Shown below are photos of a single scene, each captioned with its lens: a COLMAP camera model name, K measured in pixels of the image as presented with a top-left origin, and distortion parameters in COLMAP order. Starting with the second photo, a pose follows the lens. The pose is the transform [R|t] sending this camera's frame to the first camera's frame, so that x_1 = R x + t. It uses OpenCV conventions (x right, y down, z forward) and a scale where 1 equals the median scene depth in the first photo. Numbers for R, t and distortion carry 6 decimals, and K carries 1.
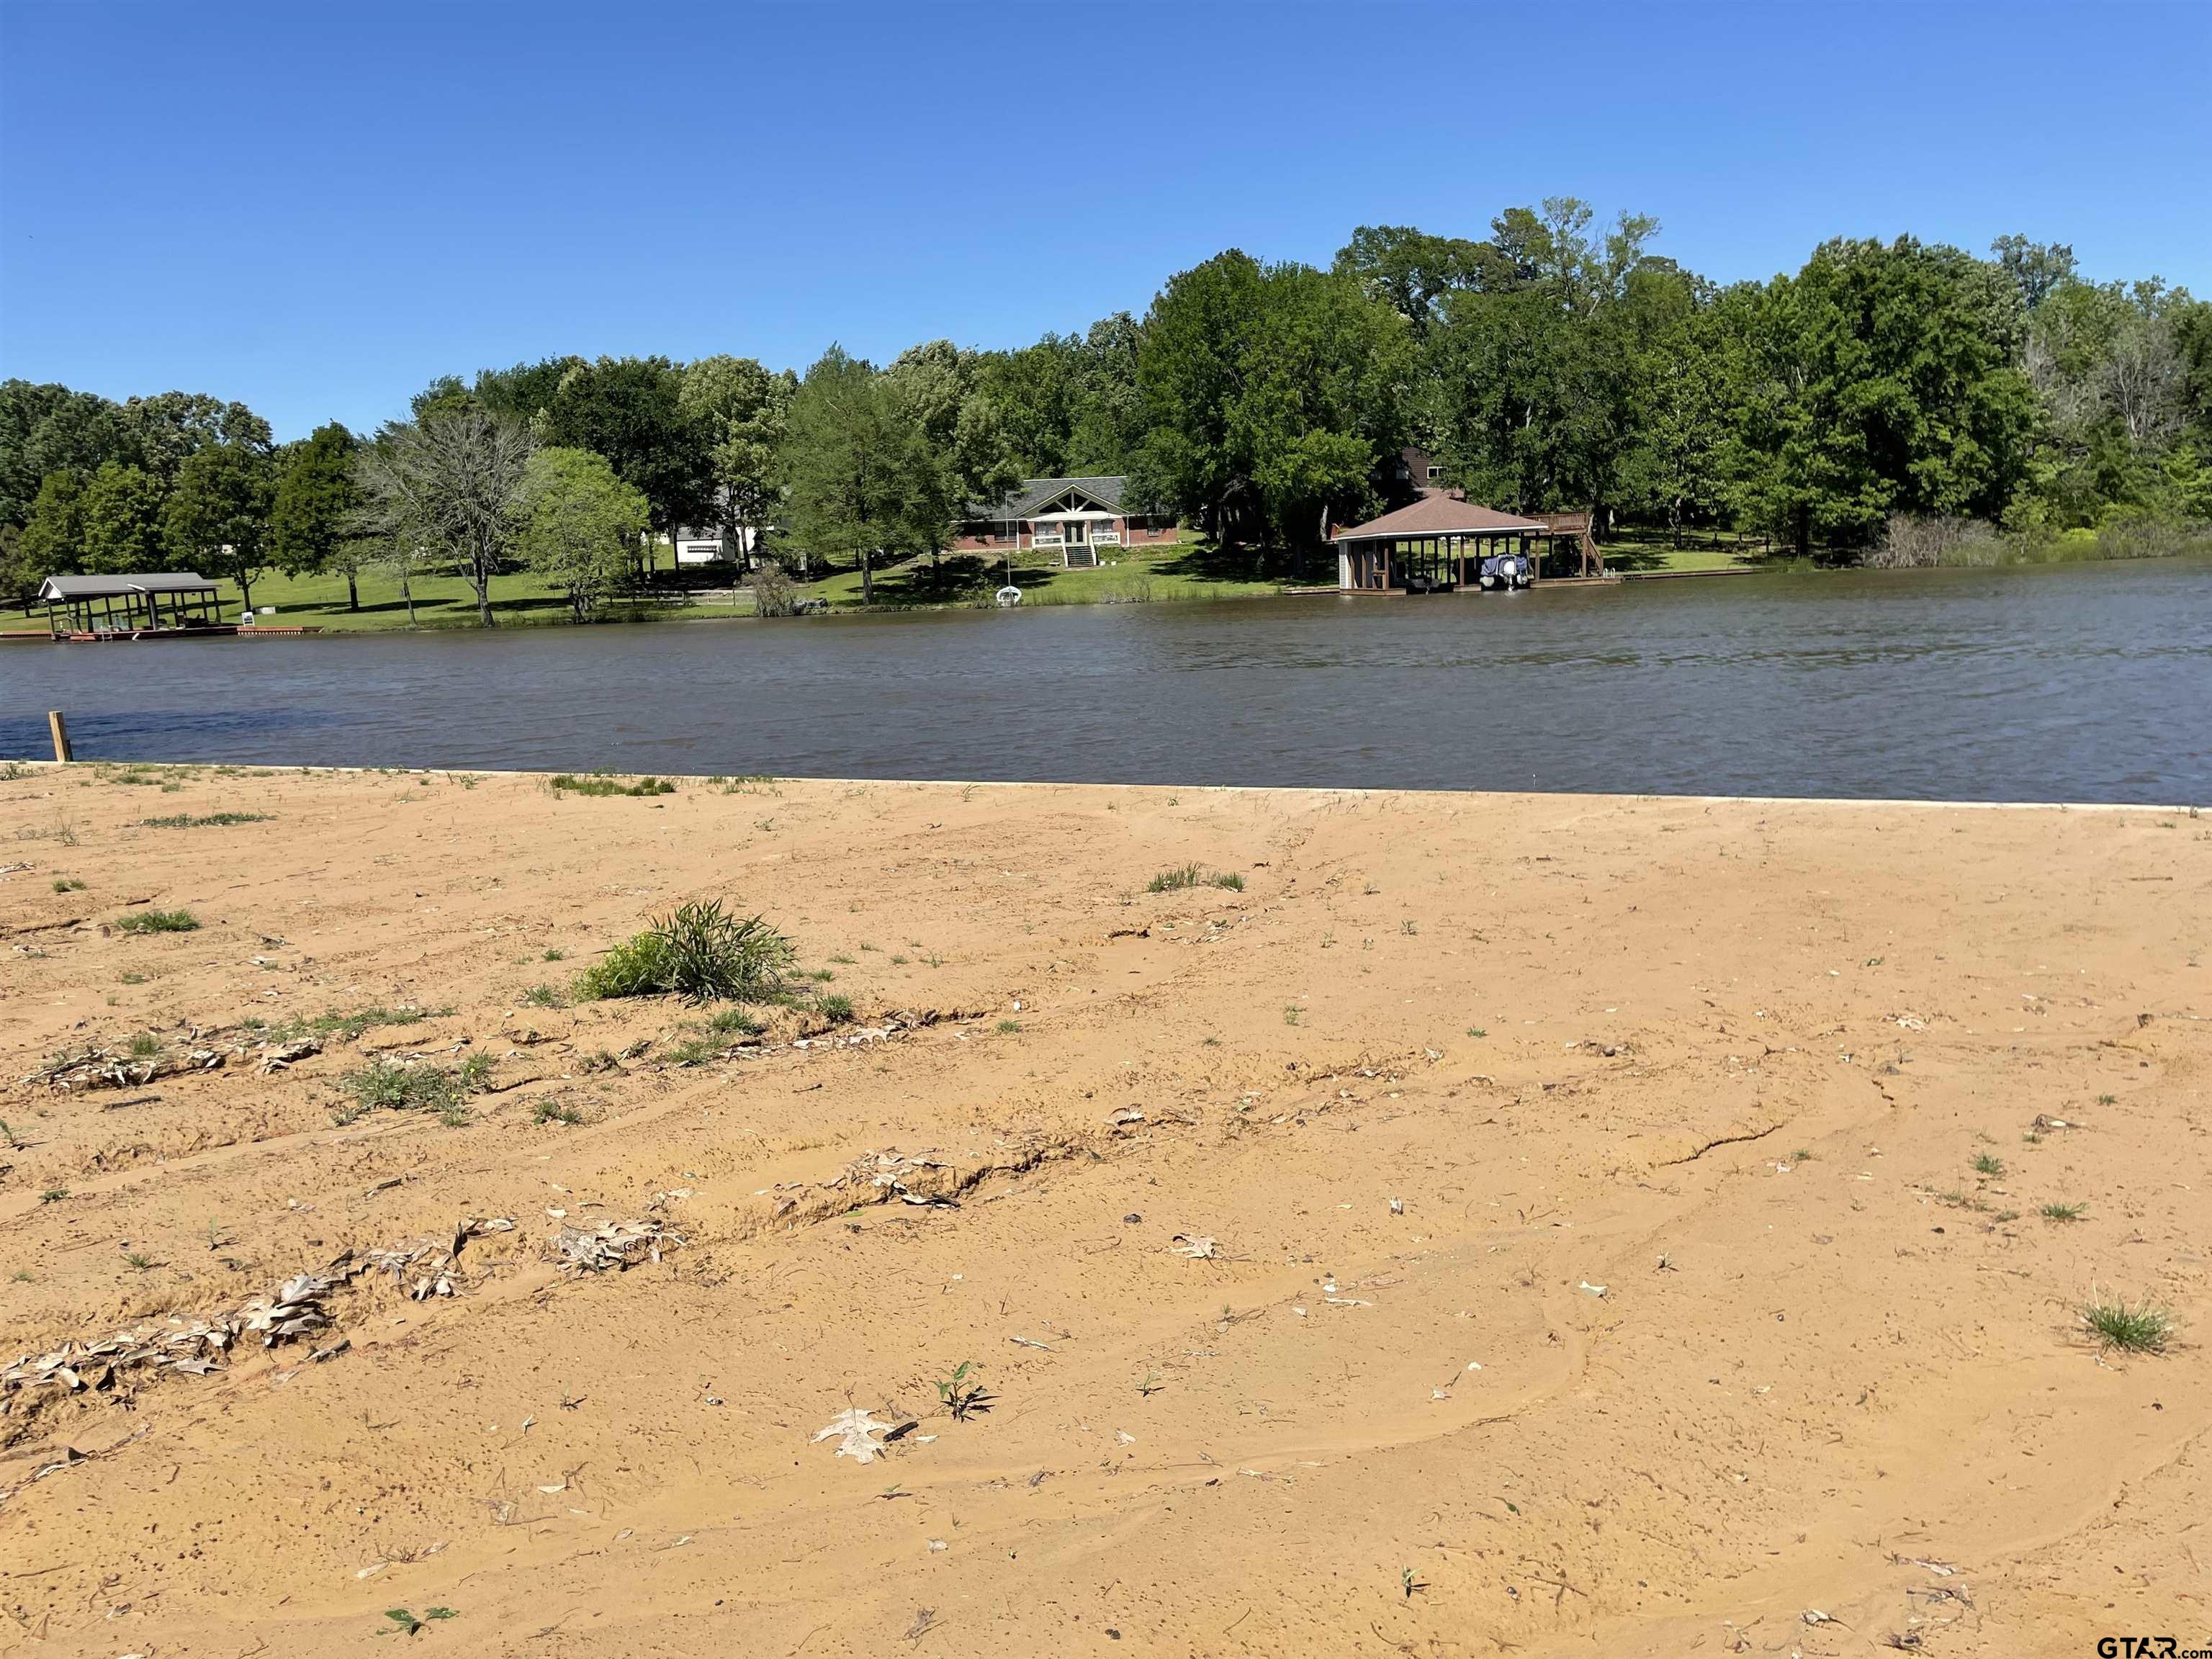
lens RADIAL K [[1705.8, 0, 1116.6], [0, 1705.8, 859.3], [0, 0, 1]] dist [0.059185, -0.083082]
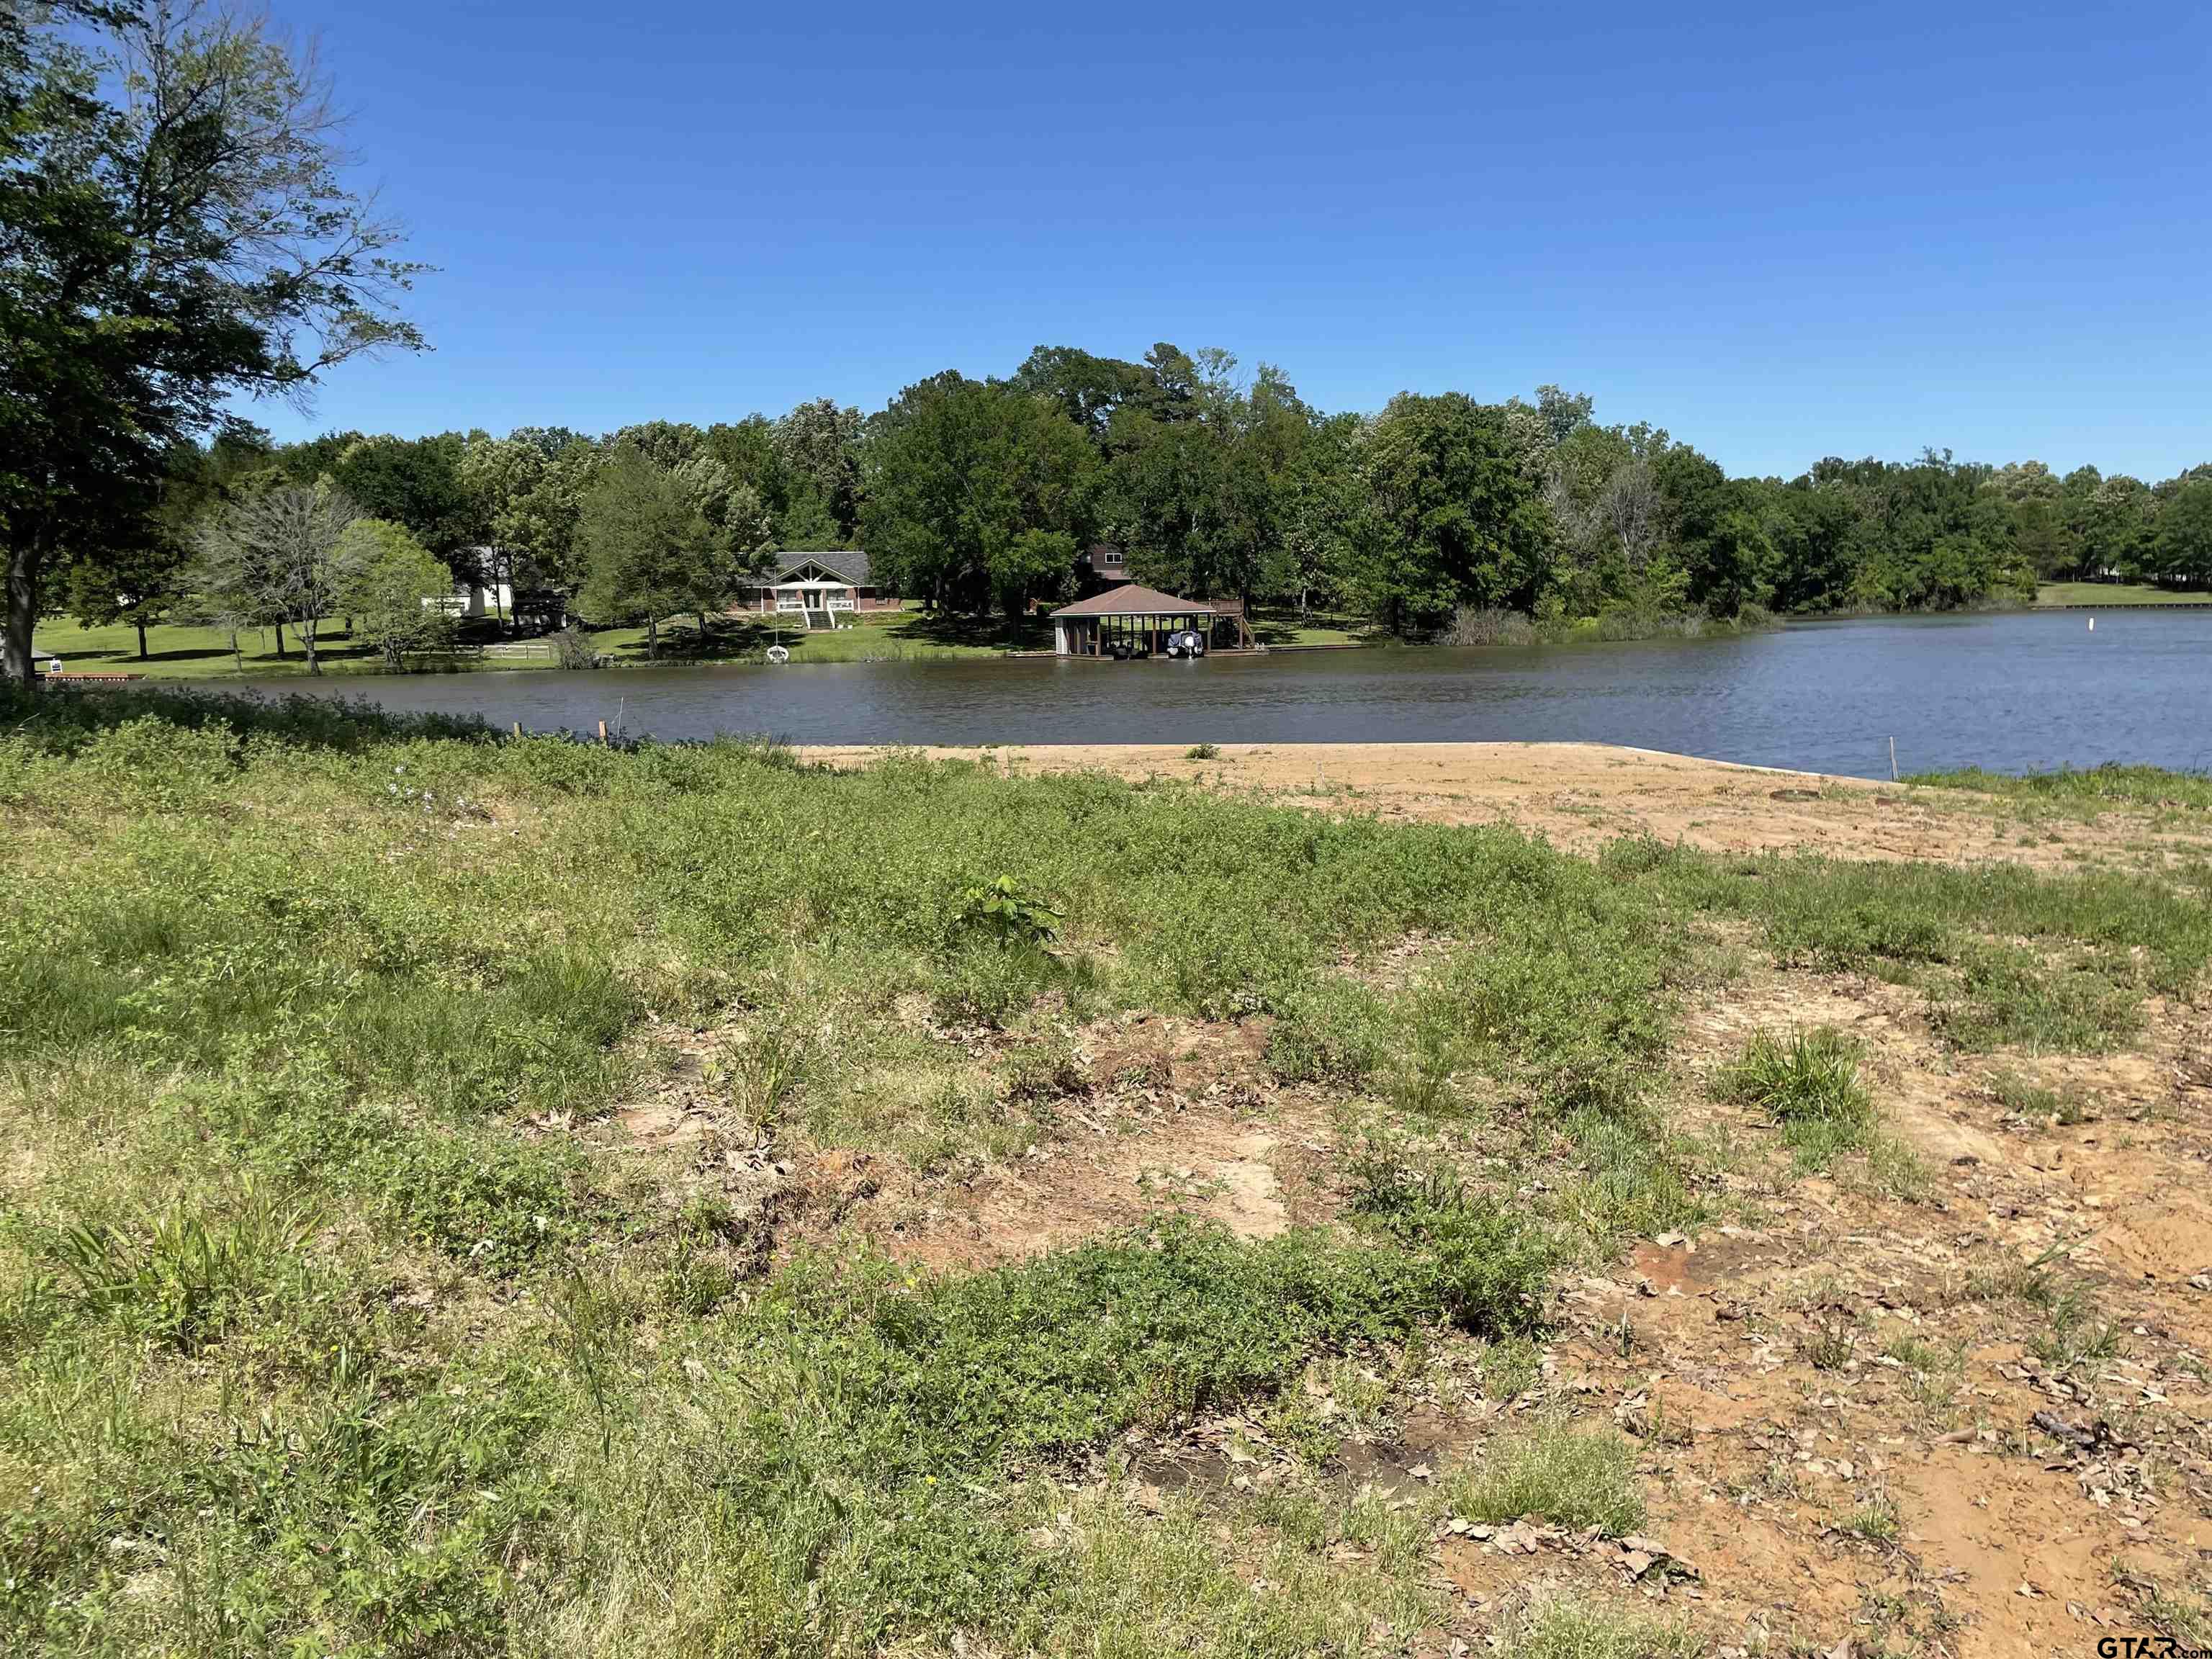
lens RADIAL K [[1666.6, 0, 1111.7], [0, 1666.6, 867.9], [0, 0, 1]] dist [0.079085, -0.088880]
pose [[0.976764, -0.012826, 0.213936, -0.090944], [0.017507, 0.999647, -0.020001, 0.024244], [-0.213603, 0.023282, 0.976643, -0.201256]]
